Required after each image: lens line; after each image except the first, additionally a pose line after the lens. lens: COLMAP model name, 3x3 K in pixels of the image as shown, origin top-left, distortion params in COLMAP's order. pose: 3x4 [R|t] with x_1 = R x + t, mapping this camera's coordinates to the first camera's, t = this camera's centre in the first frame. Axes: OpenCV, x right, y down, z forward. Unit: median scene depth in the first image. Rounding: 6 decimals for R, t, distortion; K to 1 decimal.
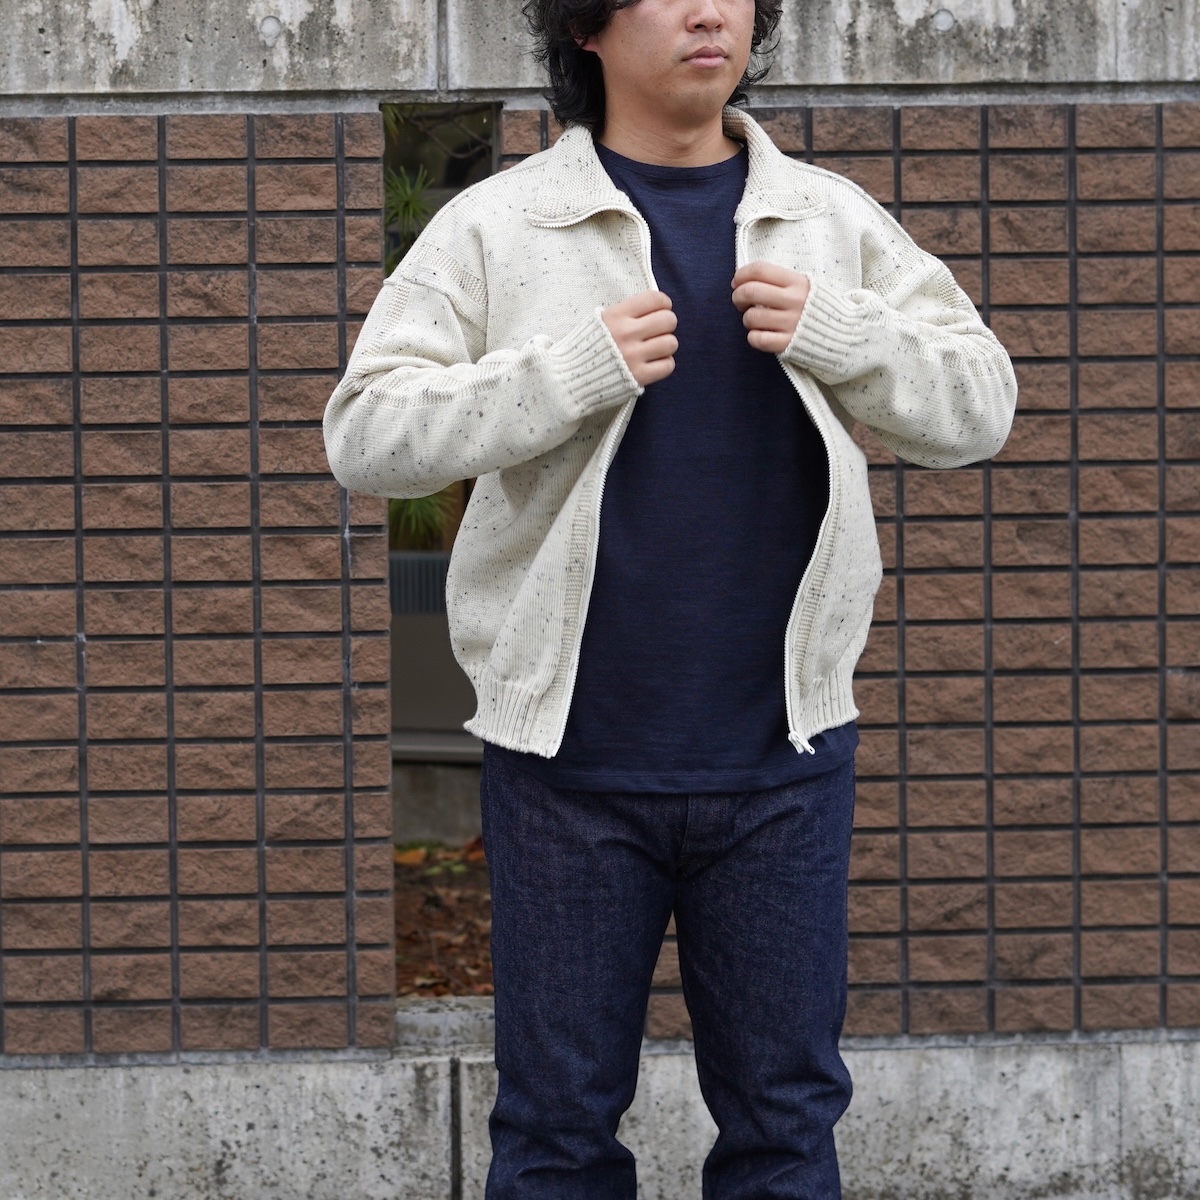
lens RADIAL K [[2305.2, 0, 600.7], [0, 2305.2, 598.1], [0, 0, 1]] dist [-0.000687, 0.000000]
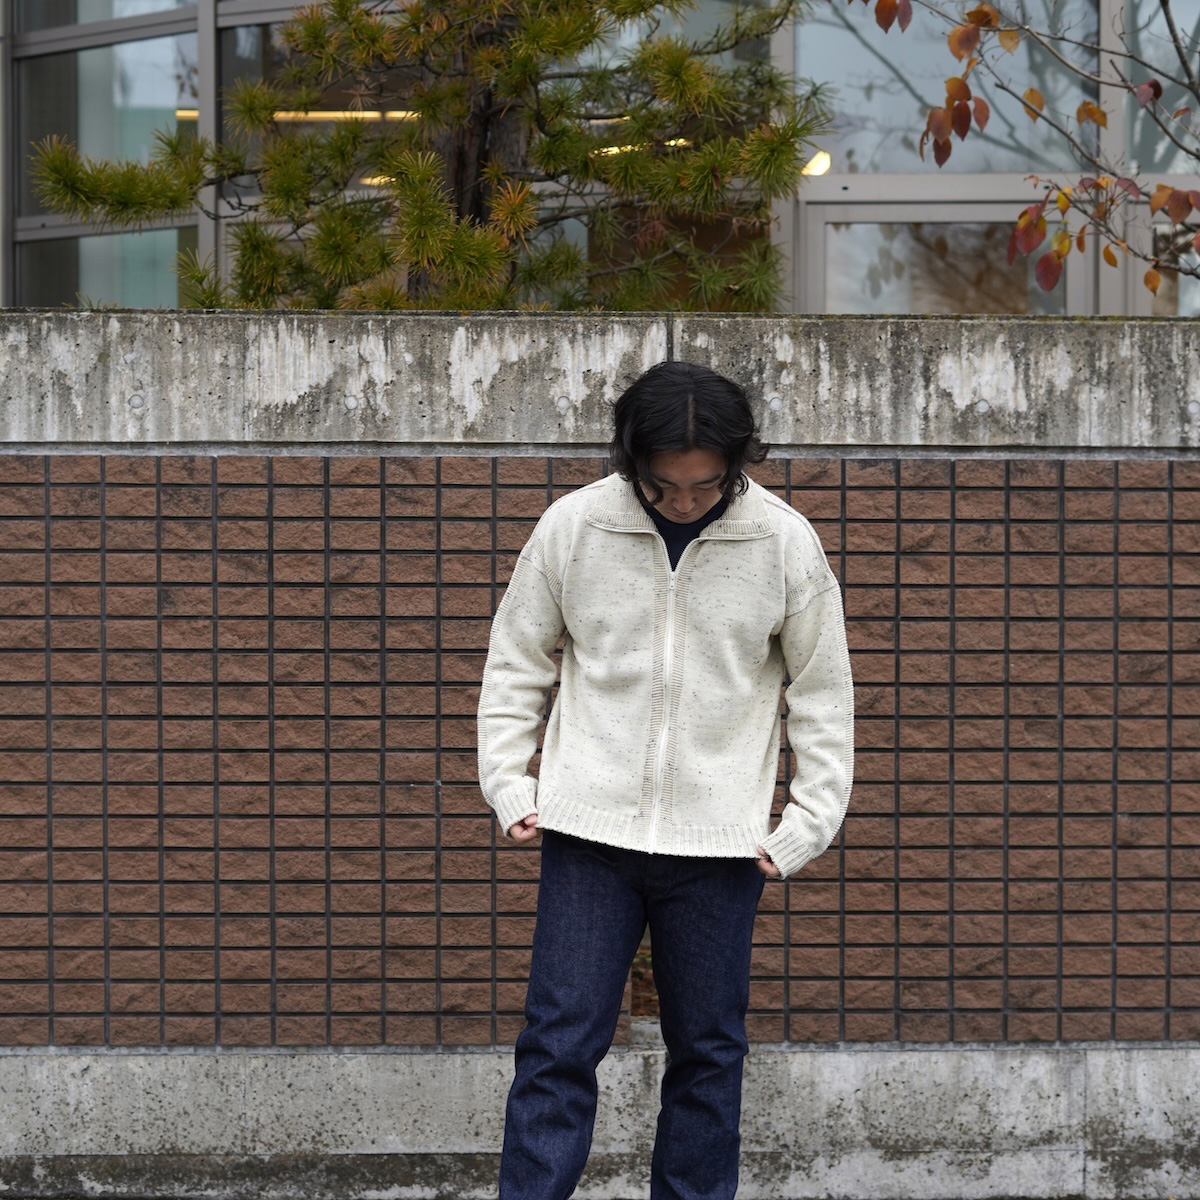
lens RADIAL K [[2305.2, 0, 599.2], [0, 2305.2, 602.7], [0, 0, 1]] dist [-0.000687, 0.000000]
pose [[0.999804, 0.018107, 0.007992, -0.128873], [-0.017836, 0.999304, -0.032763, -0.057075], [-0.008579, 0.032614, 0.999431, -0.598142]]
